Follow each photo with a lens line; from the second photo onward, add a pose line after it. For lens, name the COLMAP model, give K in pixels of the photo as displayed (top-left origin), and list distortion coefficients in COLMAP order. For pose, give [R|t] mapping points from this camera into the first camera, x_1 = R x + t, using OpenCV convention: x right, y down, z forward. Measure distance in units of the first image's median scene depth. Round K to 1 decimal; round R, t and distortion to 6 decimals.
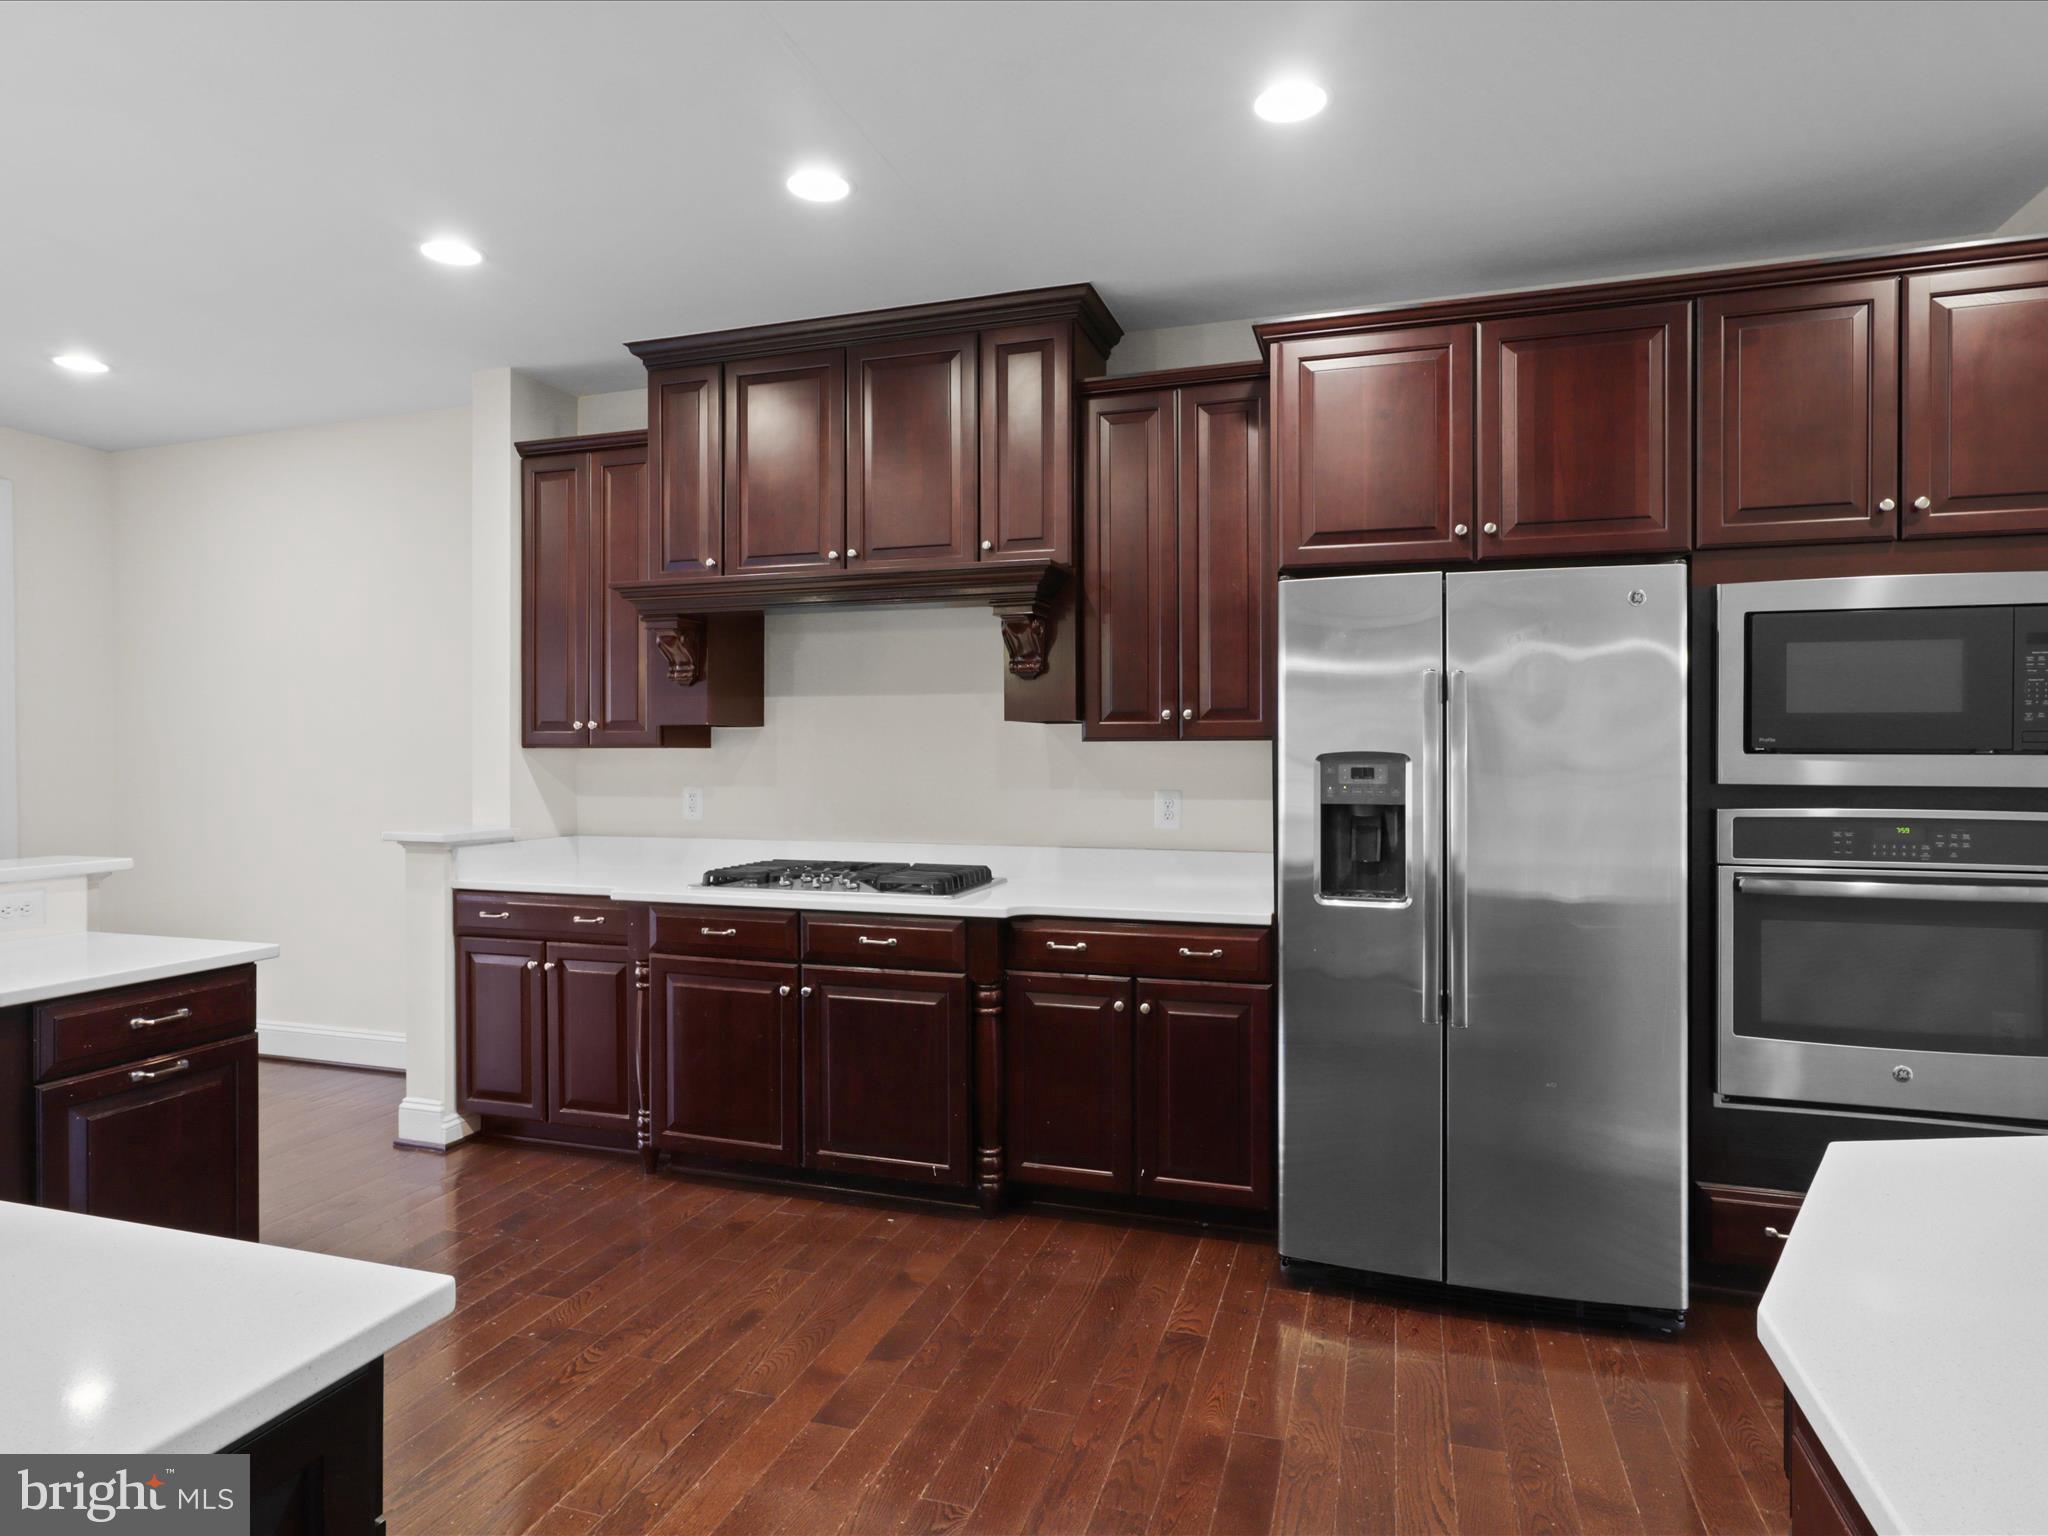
lens RADIAL K [[1154.3, 0, 1039.3], [0, 1154.3, 742.2], [0, 0, 1]] dist [-0.022341, 0.016327]
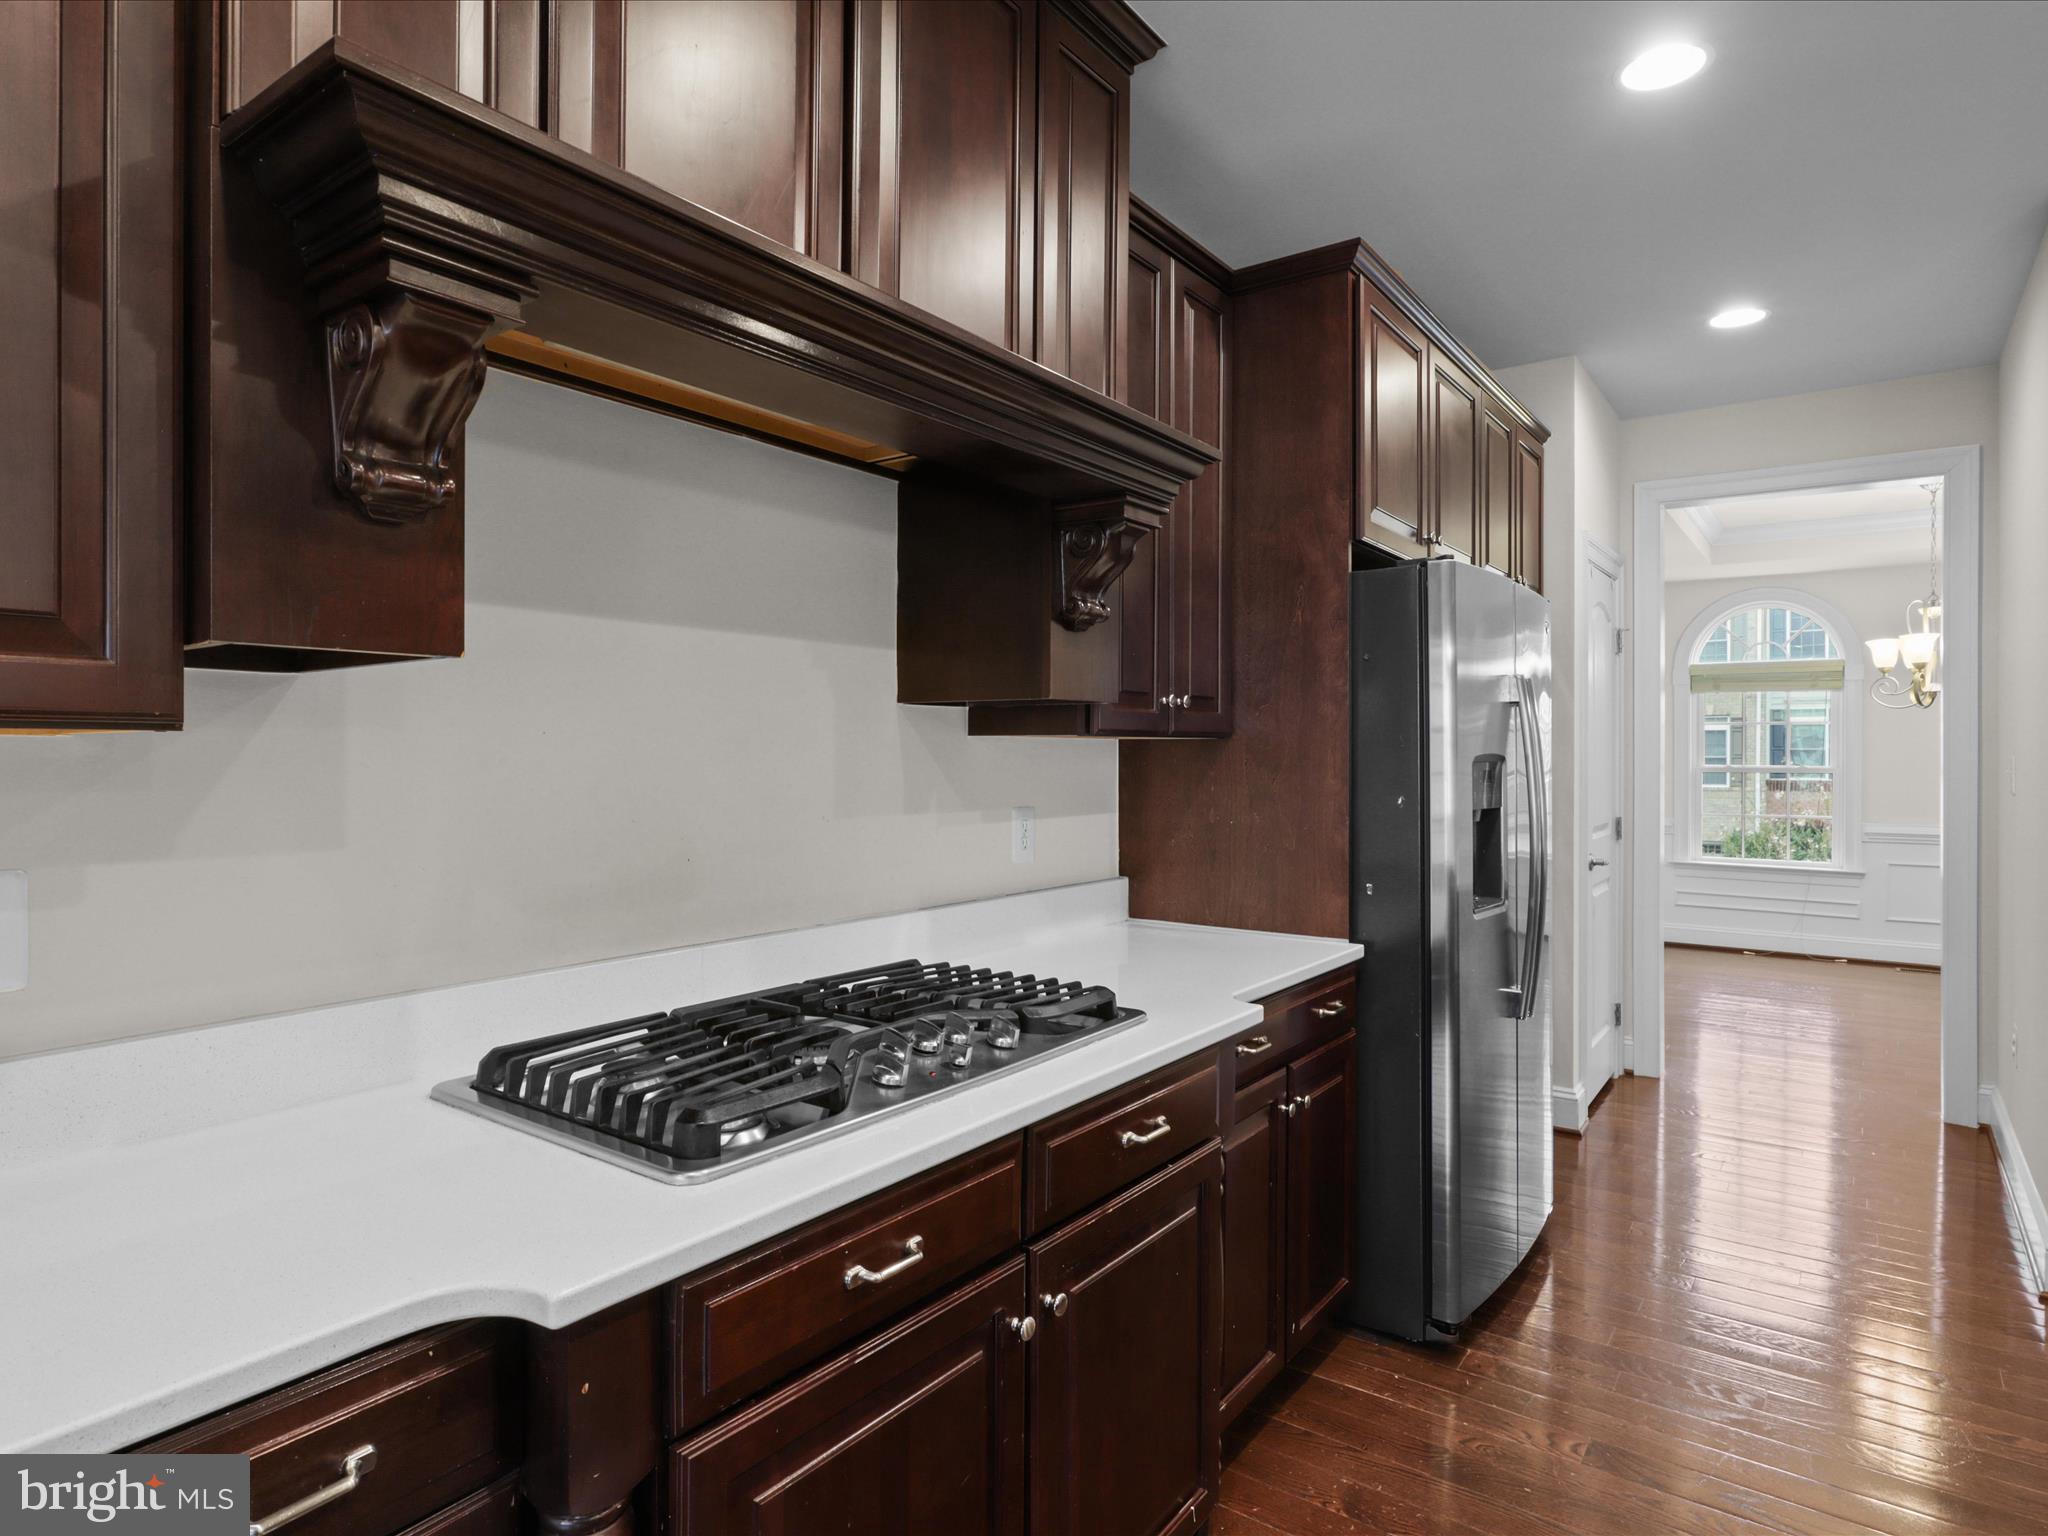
lens RADIAL K [[1154.3, 0, 1035.0], [0, 1154.3, 756.3], [0, 0, 1]] dist [-0.022341, 0.016327]
pose [[0.323418, -0.003300, 0.946250, -0.562939], [-0.013141, 0.999882, 0.007978, 0.006195], [-0.946165, -0.015015, 0.323336, 0.799269]]
